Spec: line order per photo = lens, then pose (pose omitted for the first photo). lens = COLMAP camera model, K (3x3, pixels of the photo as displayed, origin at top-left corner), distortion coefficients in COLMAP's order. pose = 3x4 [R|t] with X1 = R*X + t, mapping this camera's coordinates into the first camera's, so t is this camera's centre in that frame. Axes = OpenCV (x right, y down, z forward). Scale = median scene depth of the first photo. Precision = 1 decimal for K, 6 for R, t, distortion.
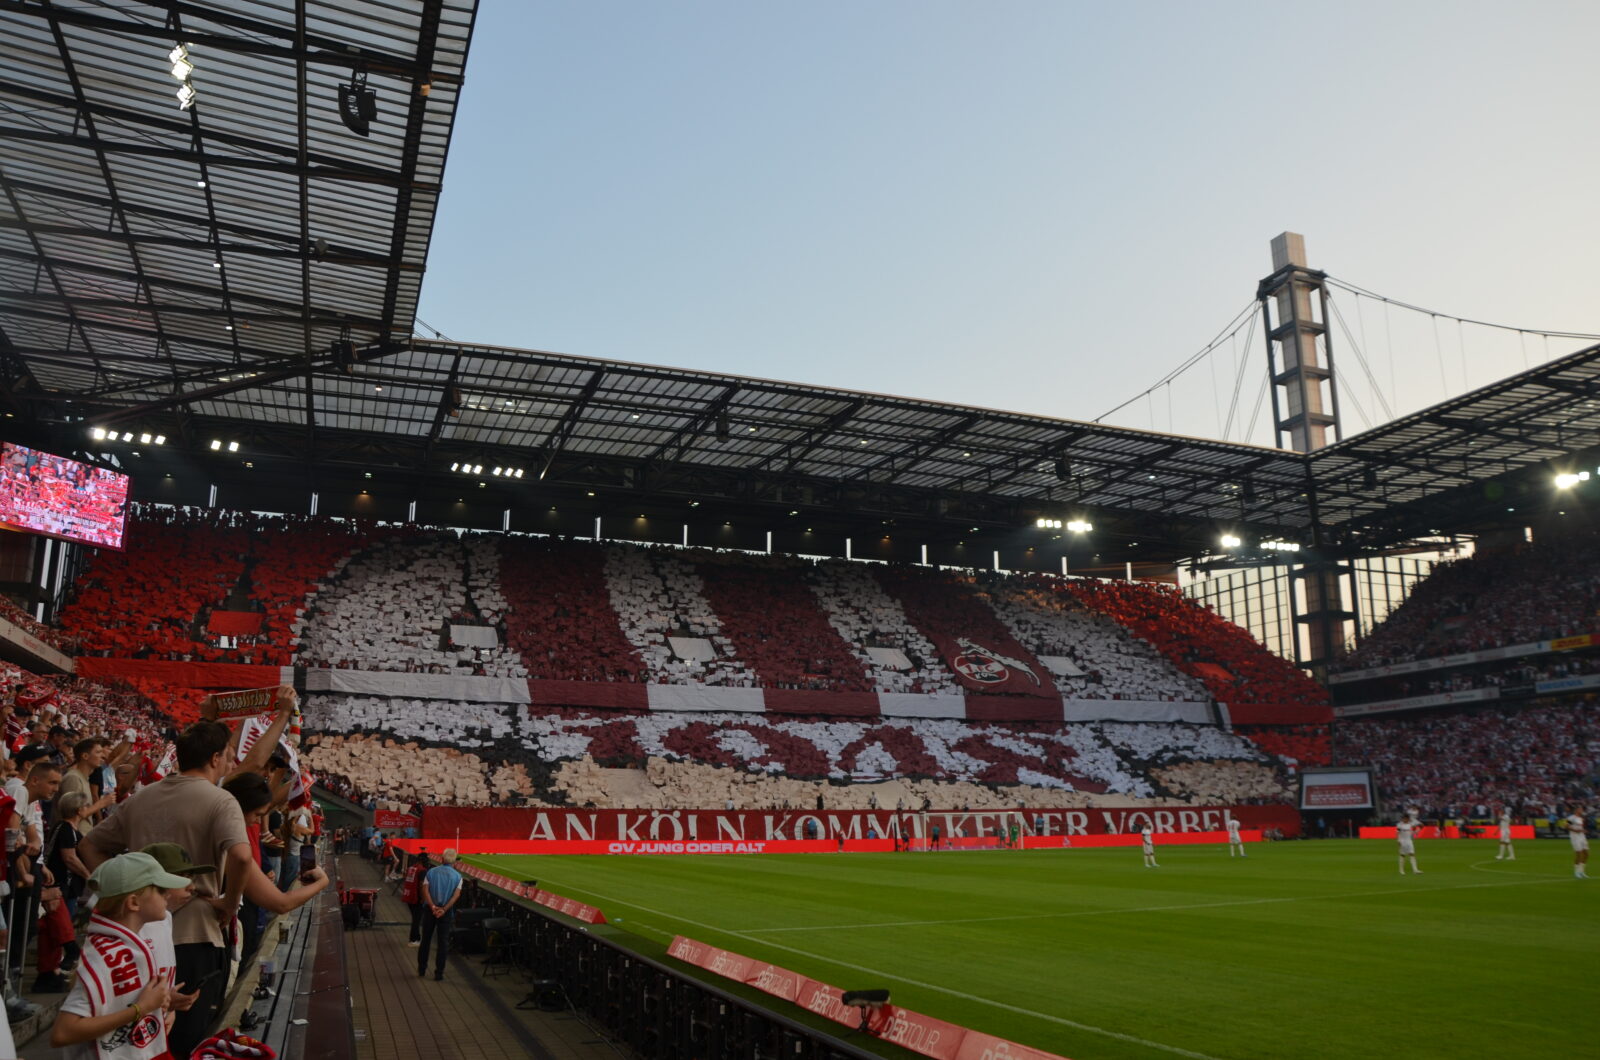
lens RADIAL K [[1239.4, 0, 800.0], [0, 1239.4, 530.0], [0, 0, 1]] dist [-0.163407, 0.121775]
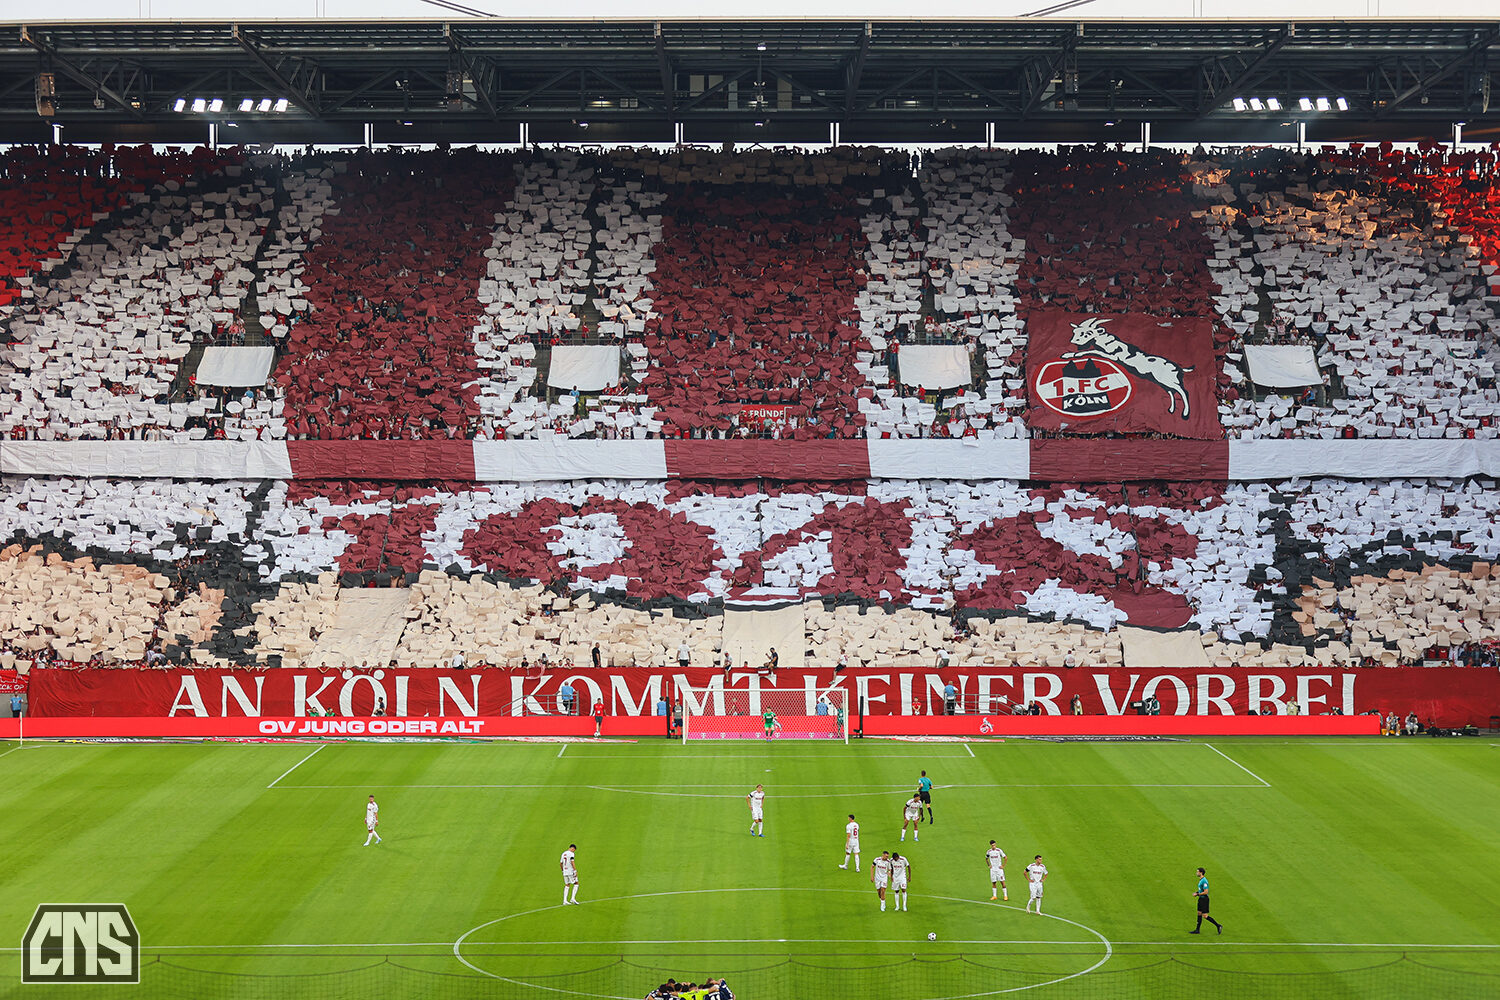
lens RADIAL K [[2962.2, 0, 728.5], [0, 2962.2, 483.3], [0, 0, 1]] dist [-0.019592, -0.020199]
pose [[0.933485, 0.008503, -0.358516, 0.585563], [0.082353, 0.967919, 0.237382, -0.220883], [0.349033, -0.251117, 0.902838, -0.369976]]
